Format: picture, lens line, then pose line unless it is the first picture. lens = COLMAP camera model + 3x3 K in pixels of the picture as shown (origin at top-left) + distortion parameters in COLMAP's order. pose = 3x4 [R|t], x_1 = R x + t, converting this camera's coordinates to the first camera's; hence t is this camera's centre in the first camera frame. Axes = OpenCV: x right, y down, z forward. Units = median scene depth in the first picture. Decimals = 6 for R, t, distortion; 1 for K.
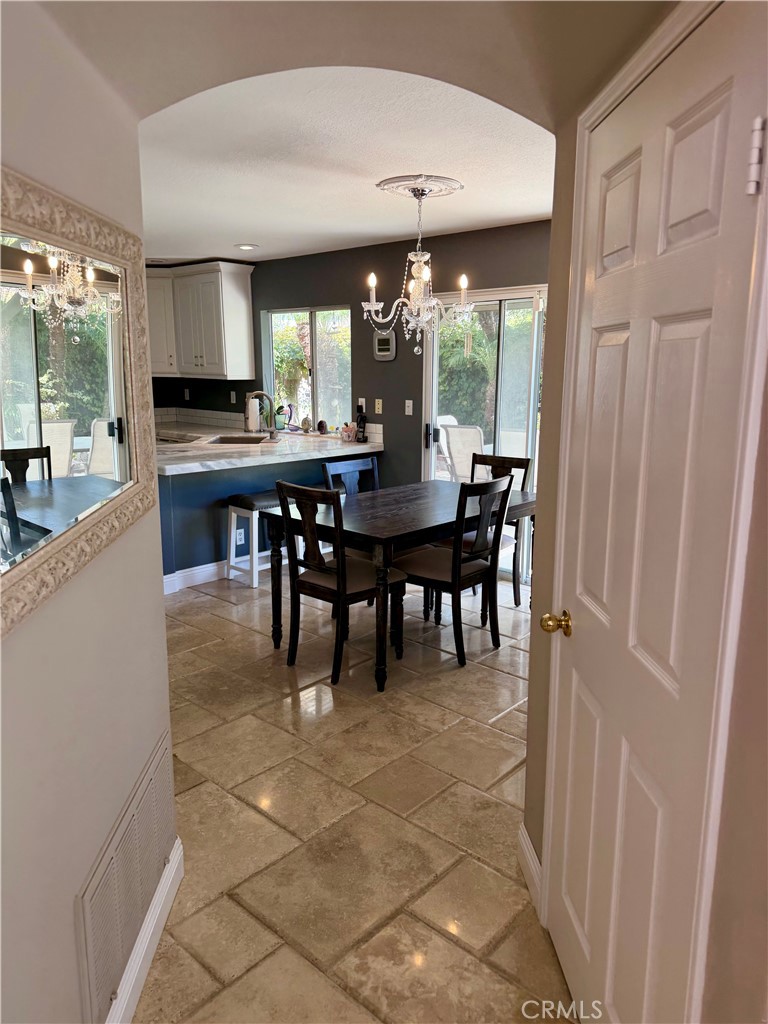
lens RADIAL K [[727.1, 0, 391.9], [0, 727.1, 511.5], [0, 0, 1]] dist [0.064304, -0.075267]
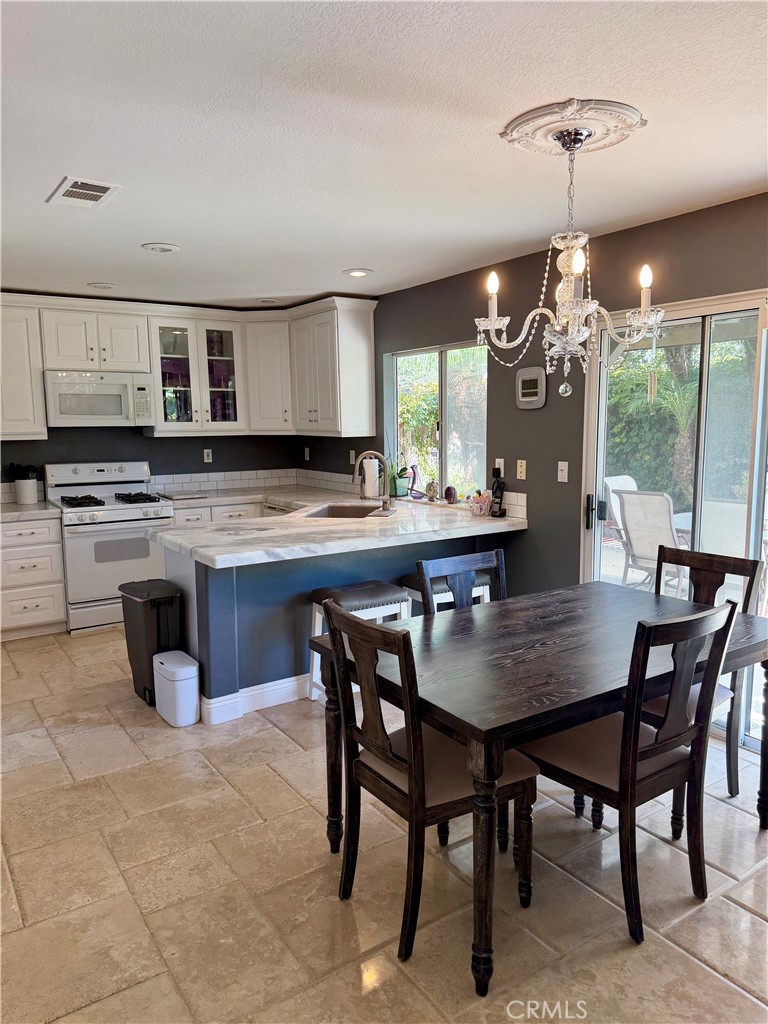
lens RADIAL K [[727.1, 0, 381.0], [0, 727.1, 518.4], [0, 0, 1]] dist [0.064304, -0.075267]
pose [[0.969507, 0.015028, -0.244603, 0.029612], [-0.029657, 0.997977, -0.056233, -0.056829], [0.243263, 0.061773, 0.967991, 0.288989]]
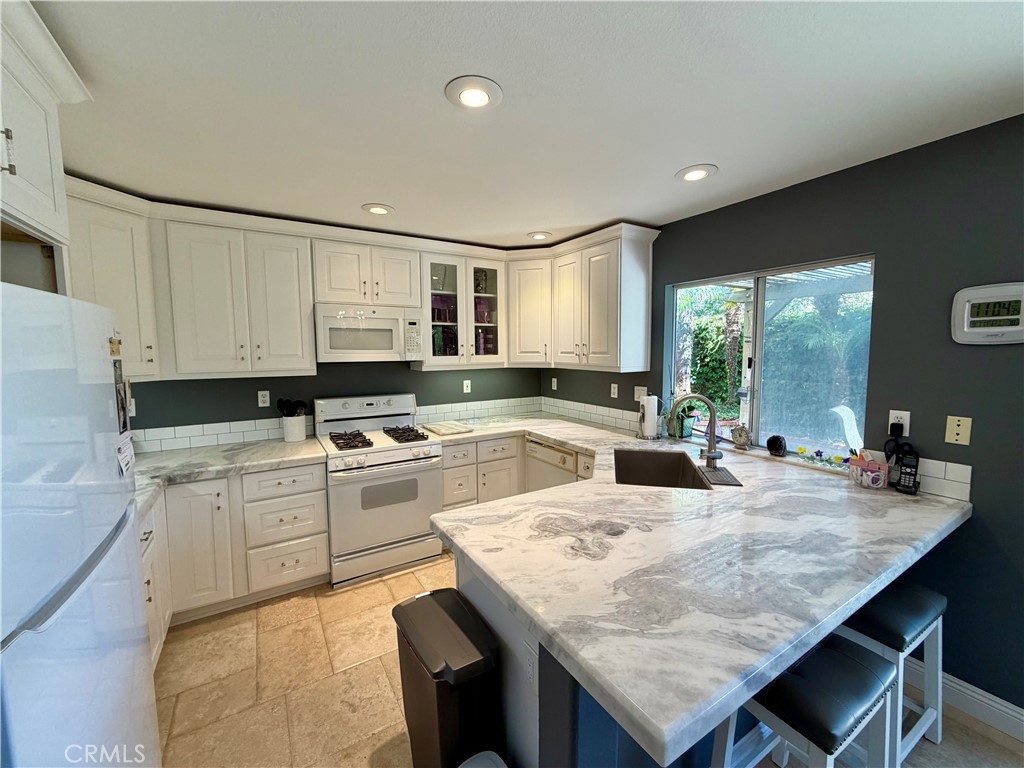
lens RADIAL K [[408.7, 0, 507.1], [0, 408.7, 384.4], [0, 0, 1]] dist [-0.002290, 0.000309]
pose [[0.959347, 0.009915, -0.282054, -0.288945], [-0.041014, 0.993671, -0.104570, -0.155795], [0.279233, 0.111887, 0.953683, 0.731839]]
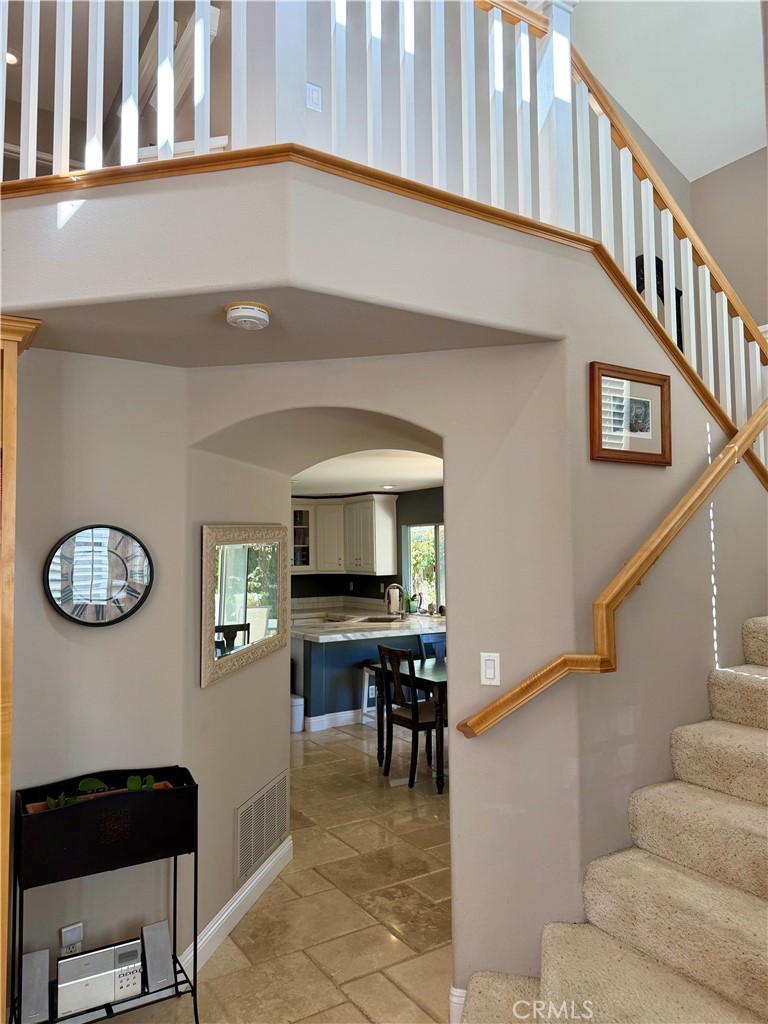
lens RADIAL K [[727.1, 0, 400.5], [0, 727.1, 488.4], [0, 0, 1]] dist [0.064304, -0.075267]
pose [[0.969962, -0.039416, -0.240041, 0.199688], [-0.029034, 0.960972, -0.275118, 0.046885], [0.241516, 0.273824, 0.930962, -0.390716]]
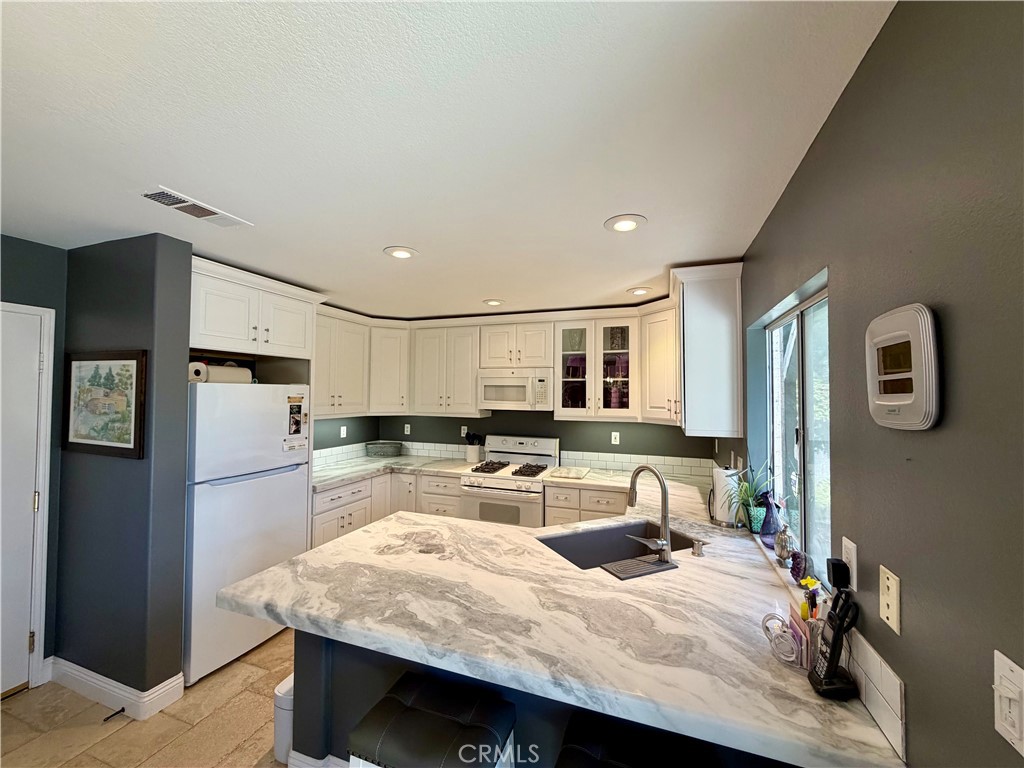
lens RADIAL K [[408.7, 0, 509.7], [0, 408.7, 381.9], [0, 0, 1]] dist [-0.002290, 0.000309]
pose [[0.374525, -0.032242, -0.926656, 0.079431], [-0.188473, 0.975884, -0.110130, -0.208448], [0.907859, 0.215896, 0.359417, 0.943029]]
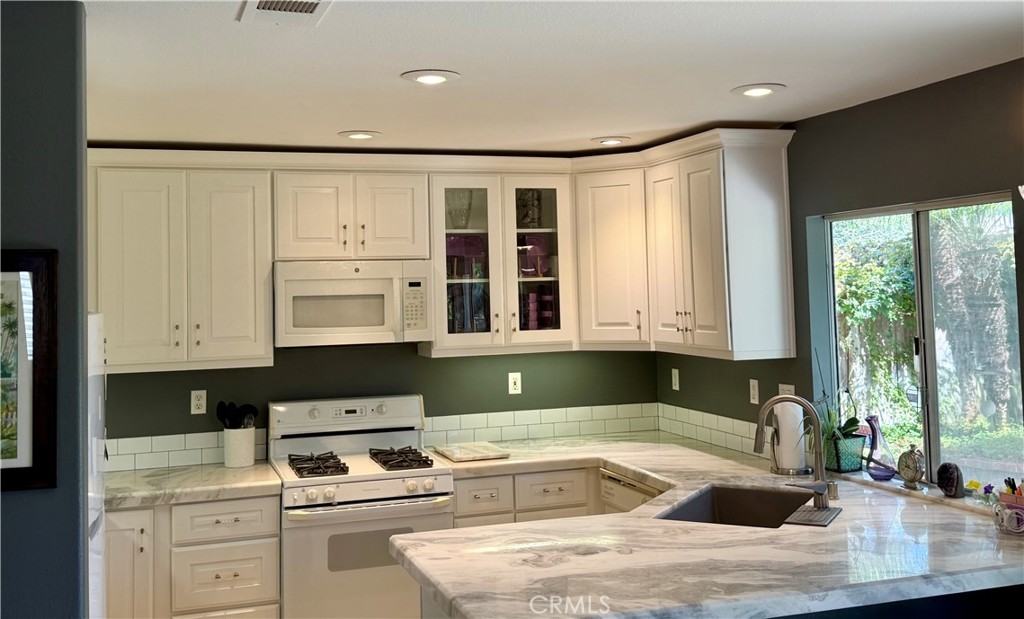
lens RADIAL K [[1076.9, 0, 515.5], [0, 1076.9, 236.3], [0, 0, 1]] dist [0.090820, 0.000000]
pose [[0.872837, -0.055225, -0.484877, -0.002803], [-0.063874, 0.972101, -0.225697, -0.120213], [0.483814, 0.227968, 0.844959, 0.418465]]
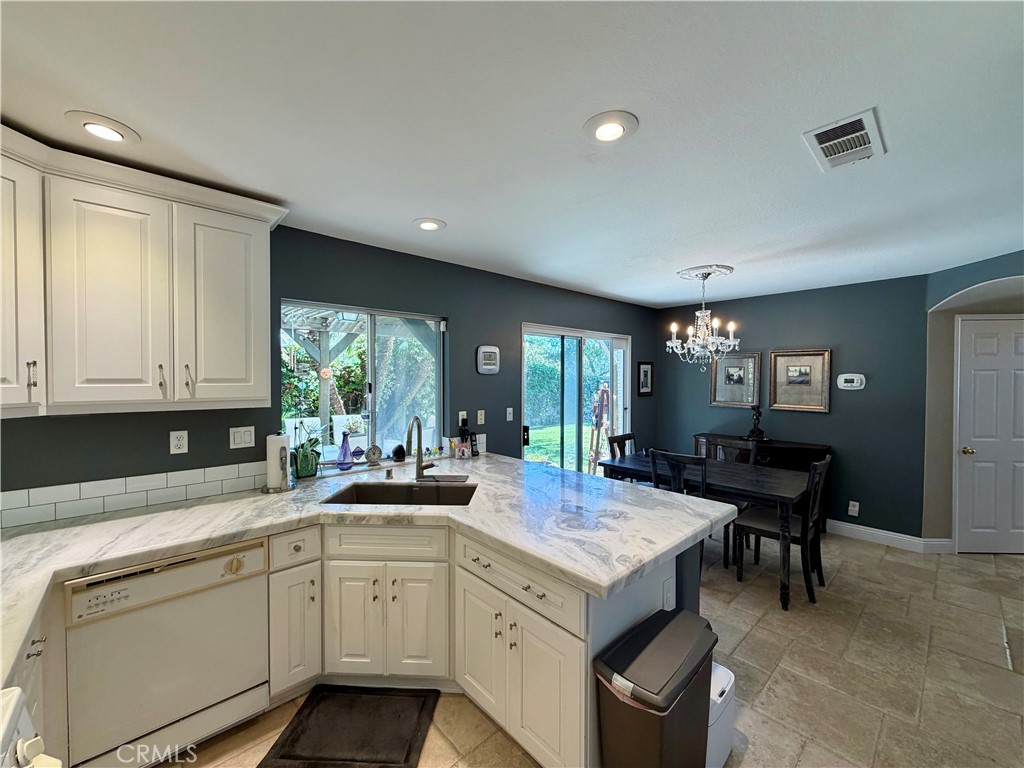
lens RADIAL K [[408.7, 0, 513.5], [0, 408.7, 386.0], [0, 0, 1]] dist [-0.002290, 0.000309]
pose [[0.092270, -0.030827, 0.995257, -0.687167], [0.197785, 0.980172, 0.012023, -0.216711], [-0.975893, 0.195737, 0.096538, 1.040814]]
